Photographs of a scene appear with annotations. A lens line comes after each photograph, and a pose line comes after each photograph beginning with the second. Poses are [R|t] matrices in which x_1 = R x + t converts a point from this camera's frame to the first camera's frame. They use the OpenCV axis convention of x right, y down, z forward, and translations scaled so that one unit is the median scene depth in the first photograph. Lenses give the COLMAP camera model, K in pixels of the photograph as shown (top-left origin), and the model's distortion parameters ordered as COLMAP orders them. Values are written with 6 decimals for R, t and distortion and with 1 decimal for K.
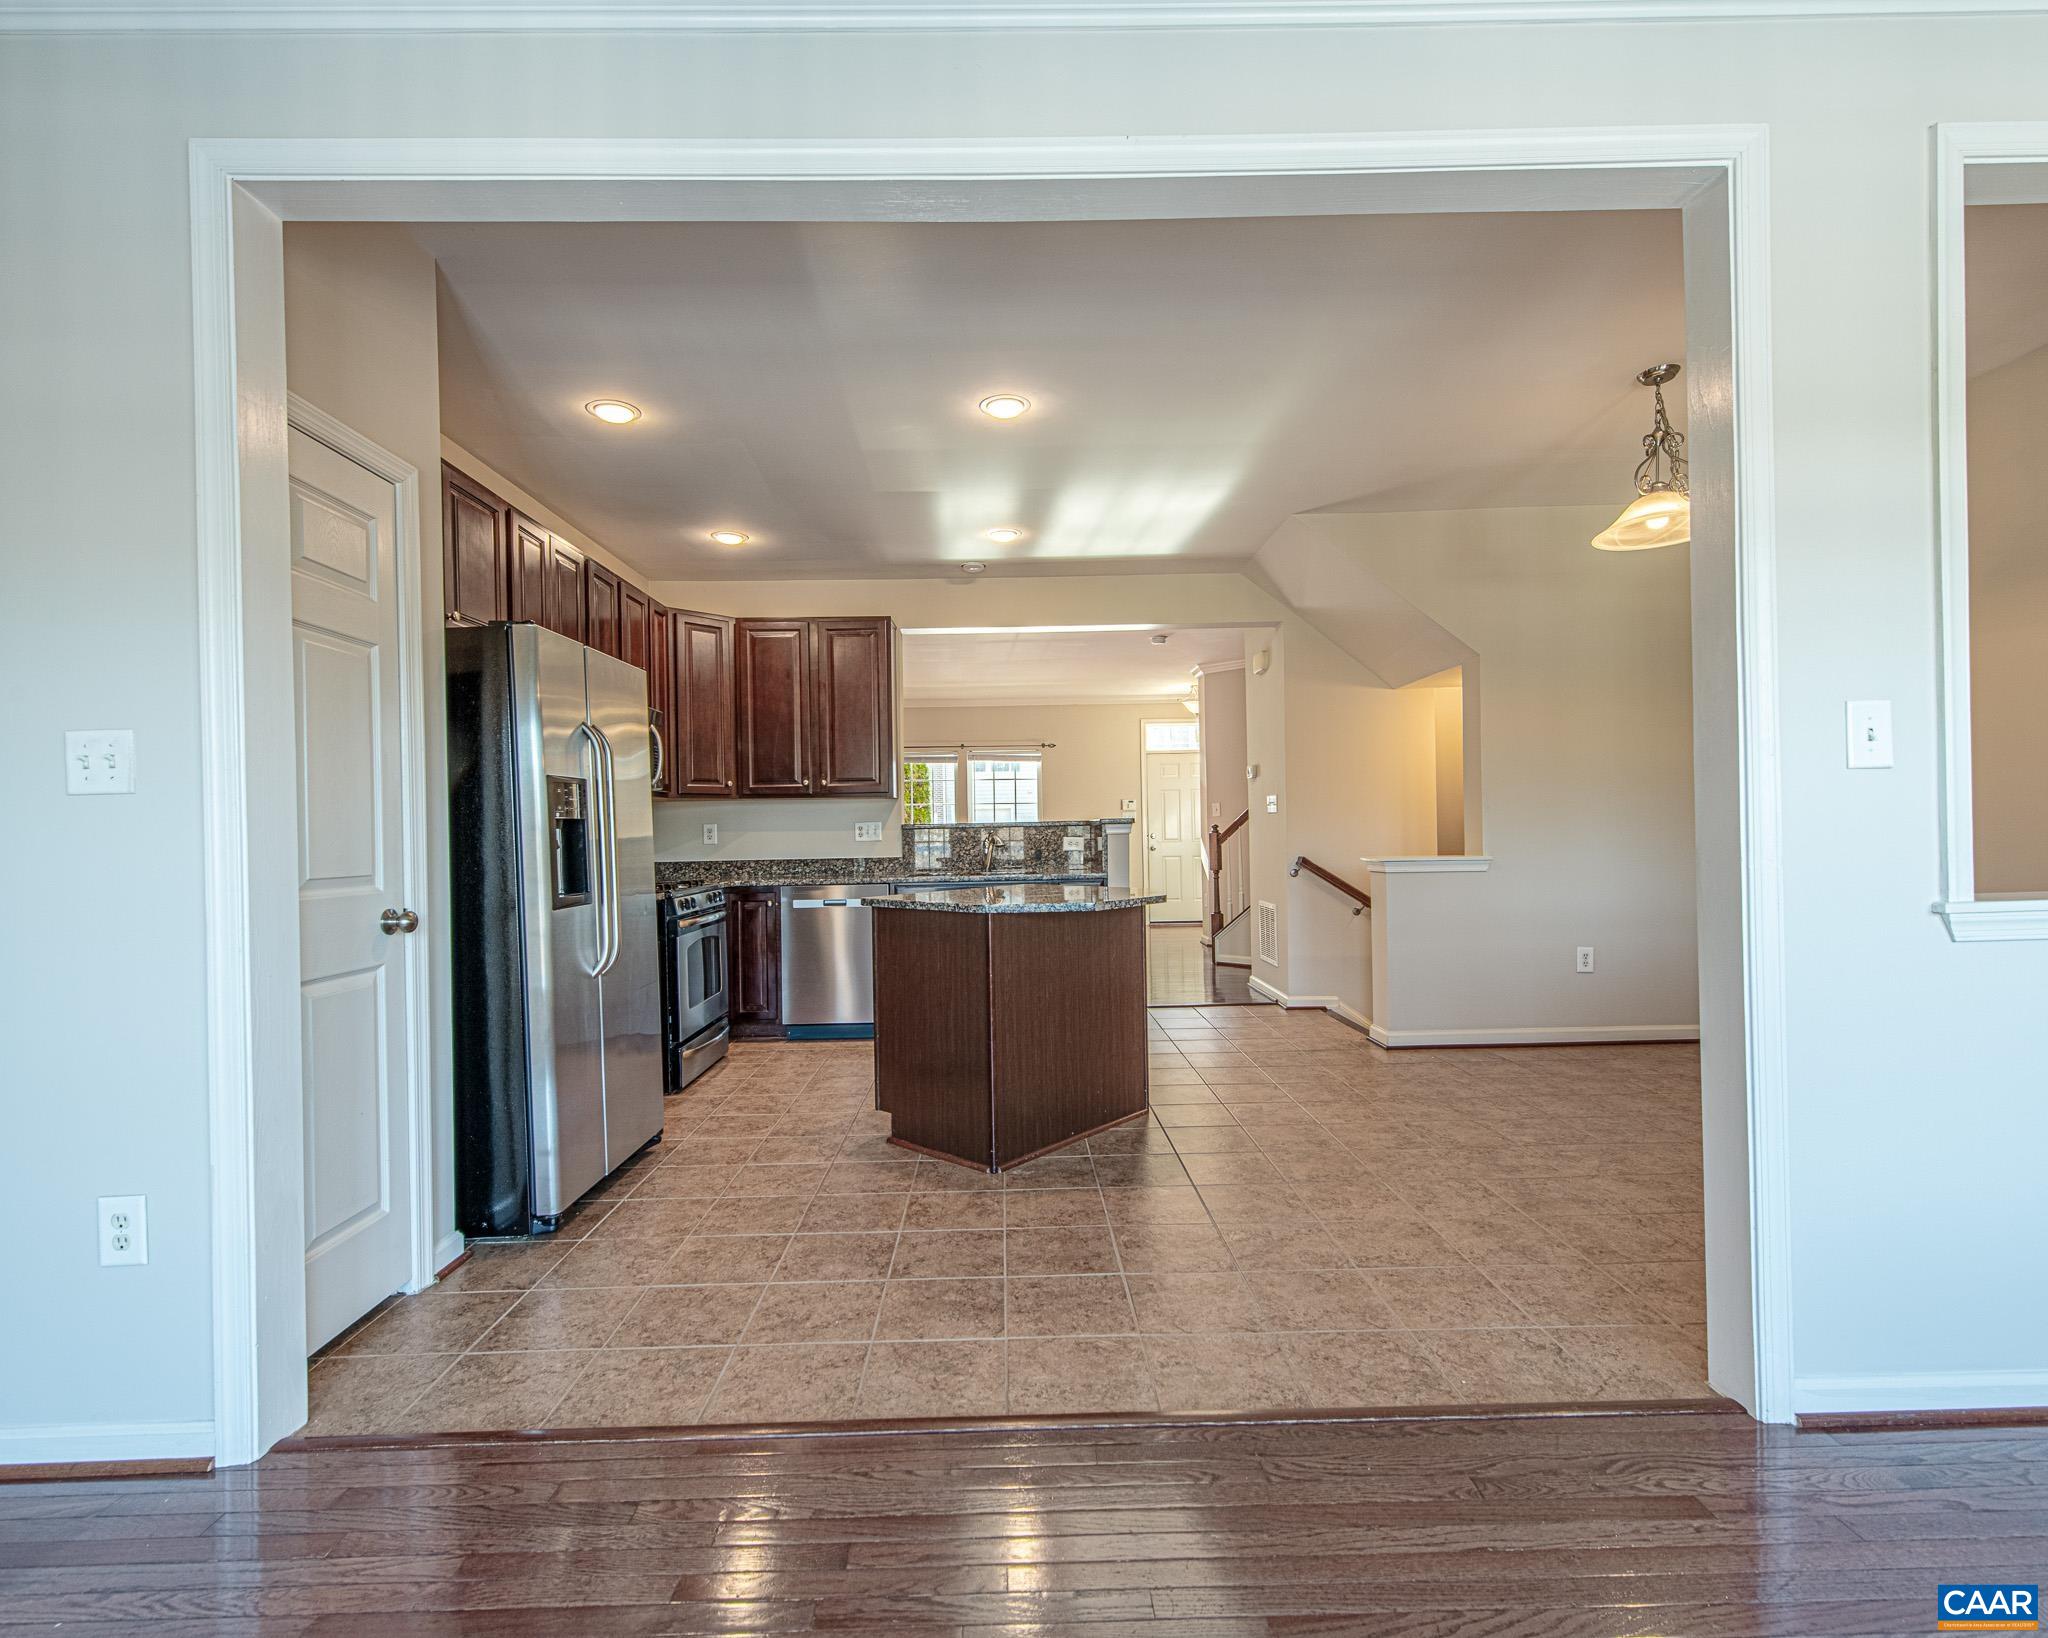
lens RADIAL K [[958.7, 0, 1019.5], [0, 958.7, 831.2], [0, 0, 1]] dist [0.017188, -0.007692]
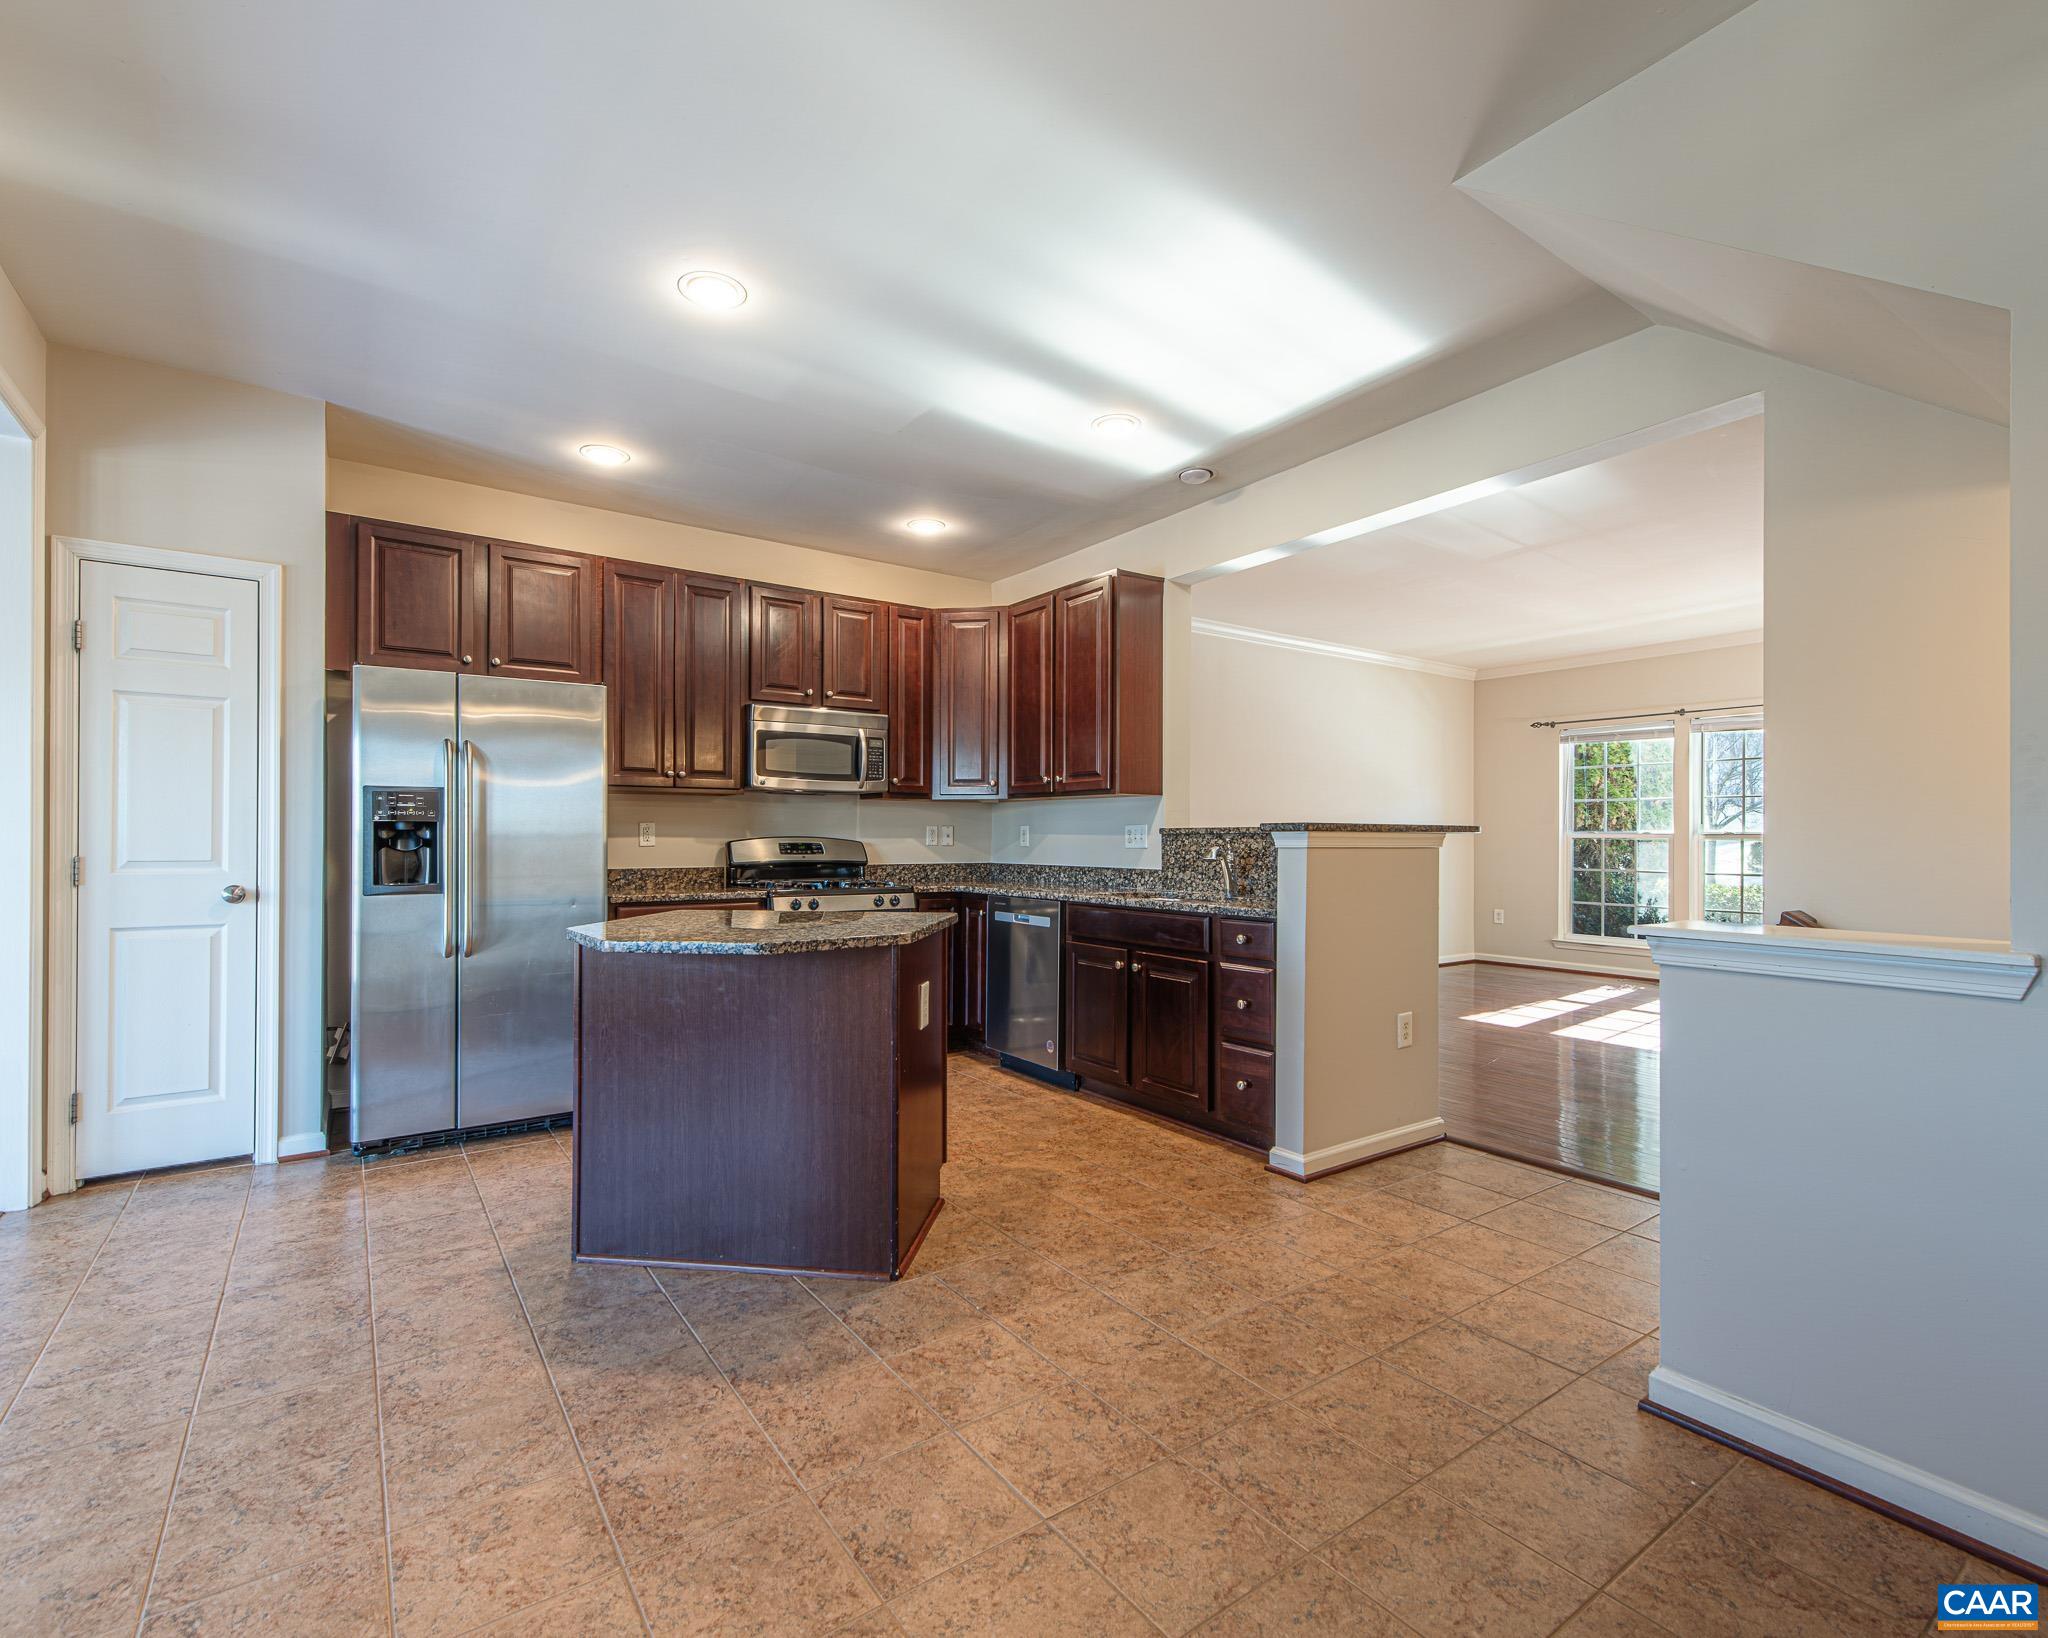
lens RADIAL K [[958.7, 0, 1019.5], [0, 958.7, 831.2], [0, 0, 1]] dist [0.017188, -0.007692]
pose [[0.565432, 0.013524, -0.824684, 0.693201], [-0.012200, 0.999893, 0.008033, -0.014039], [0.824704, 0.005519, 0.565537, 0.687936]]
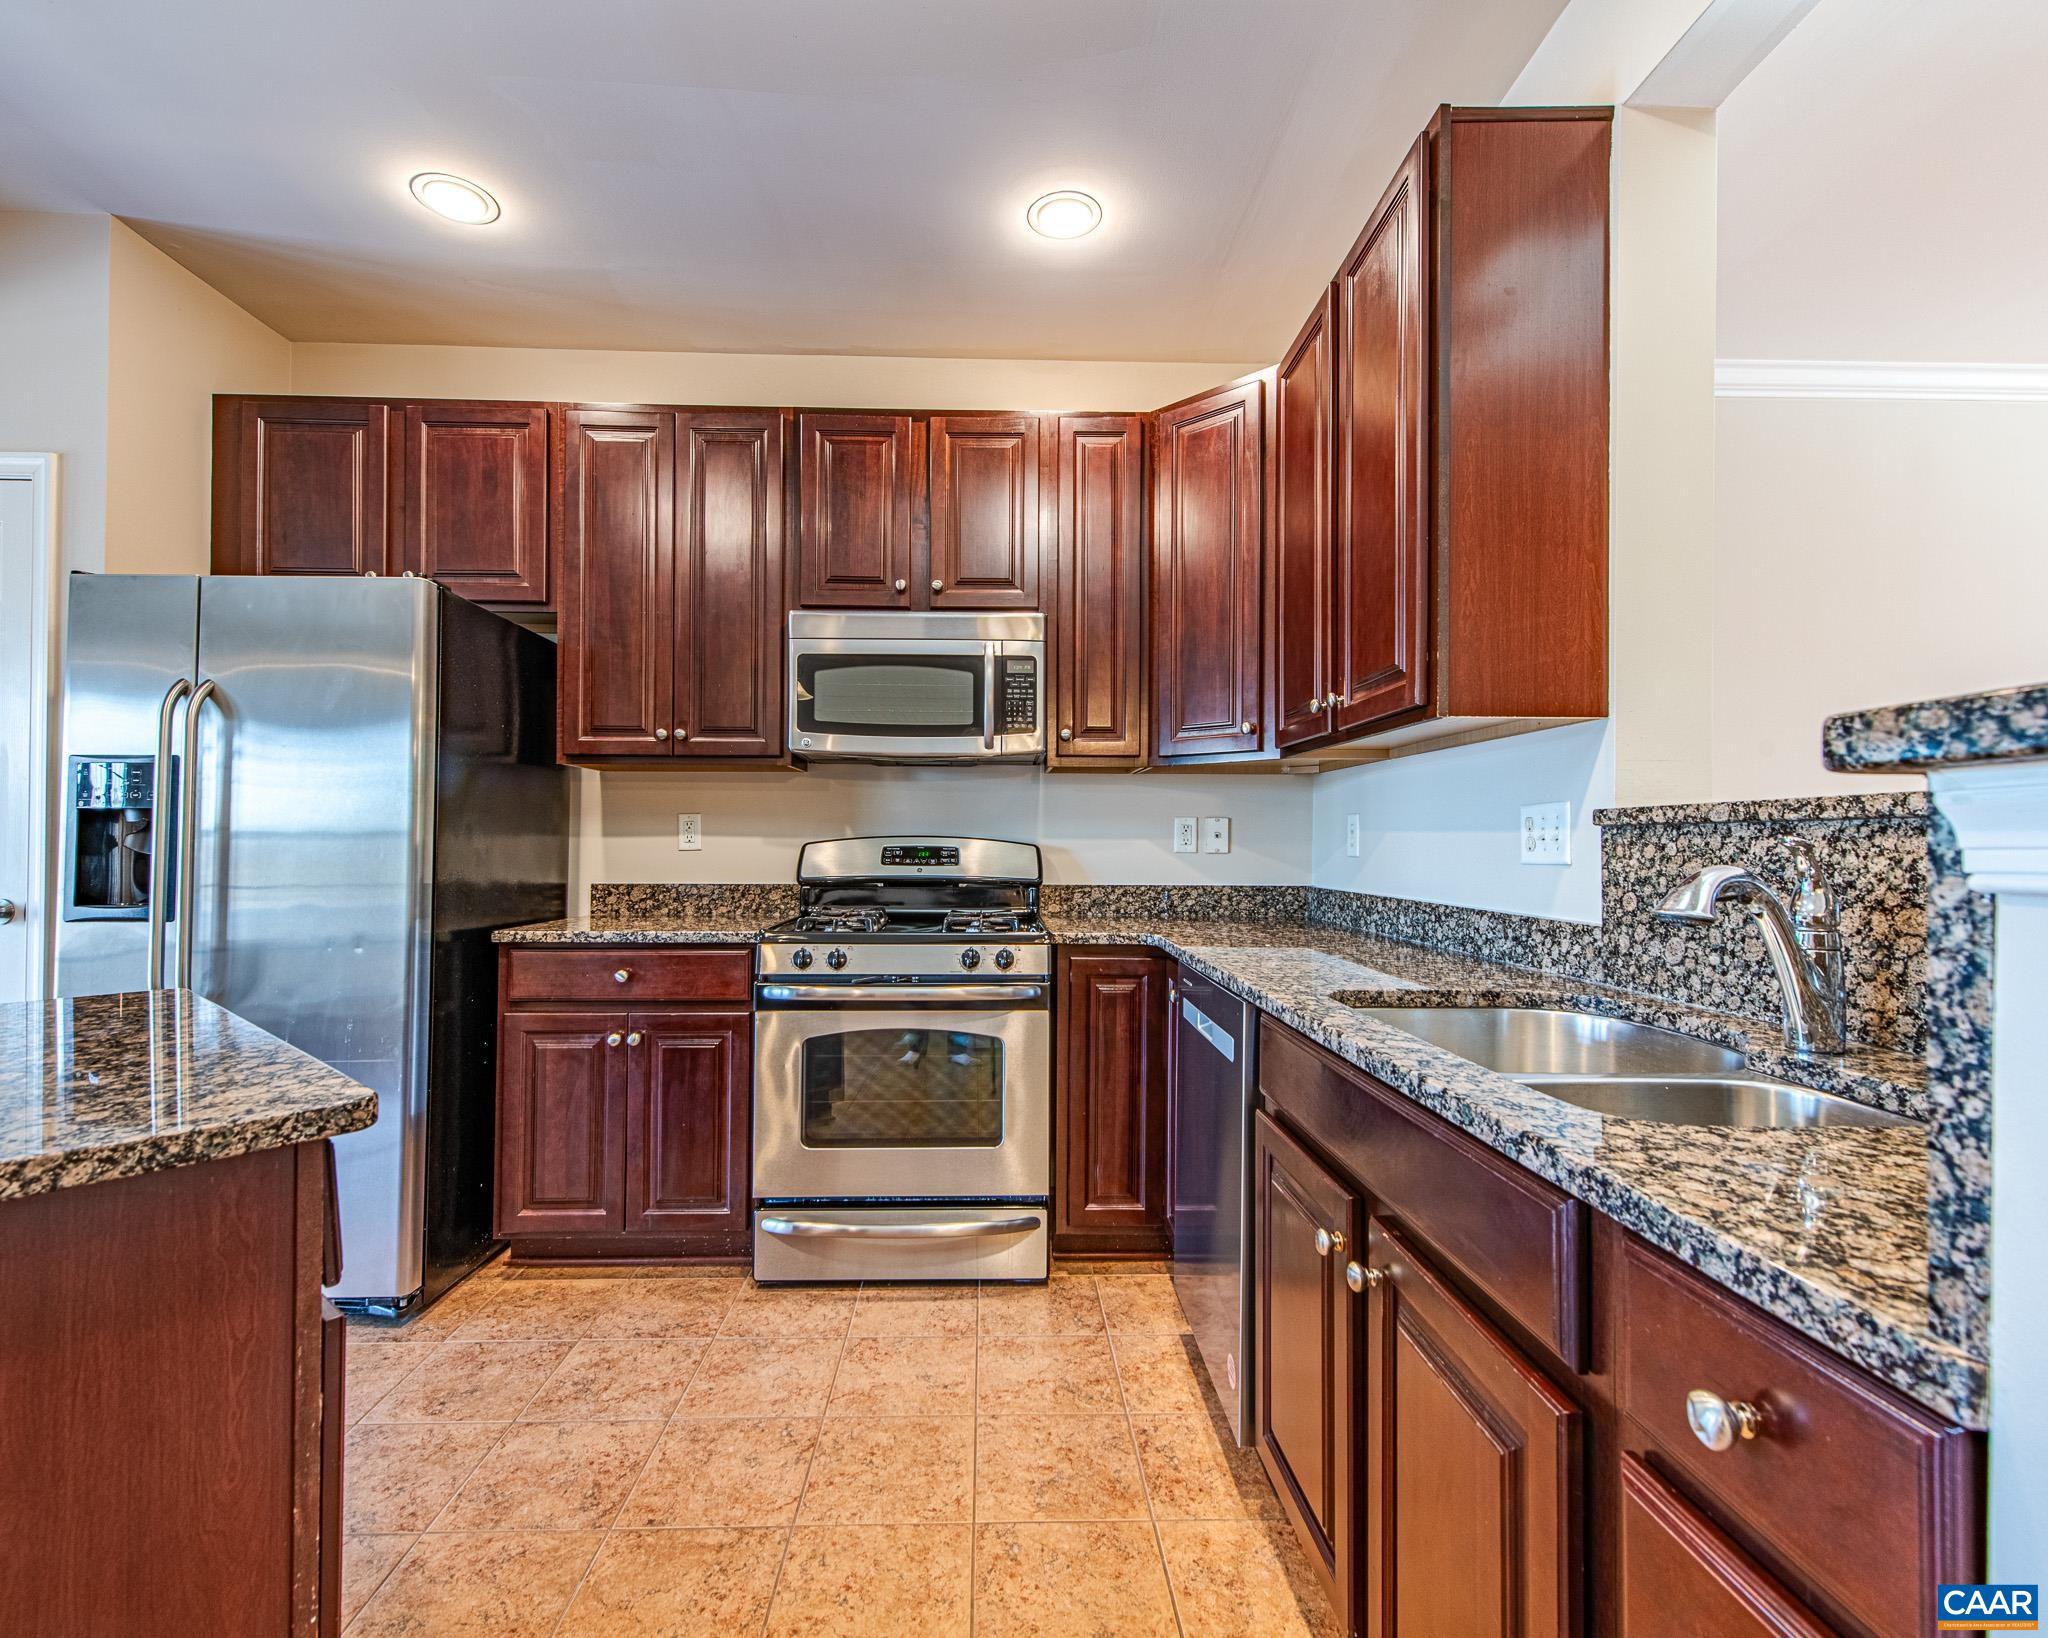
lens RADIAL K [[958.7, 0, 1019.5], [0, 958.7, 831.2], [0, 0, 1]] dist [0.017188, -0.007692]
pose [[0.017074, 0.007360, -0.999827, 0.233296], [-0.005069, 0.999961, 0.007275, -0.002651], [0.999841, 0.004944, 0.017111, 1.240614]]
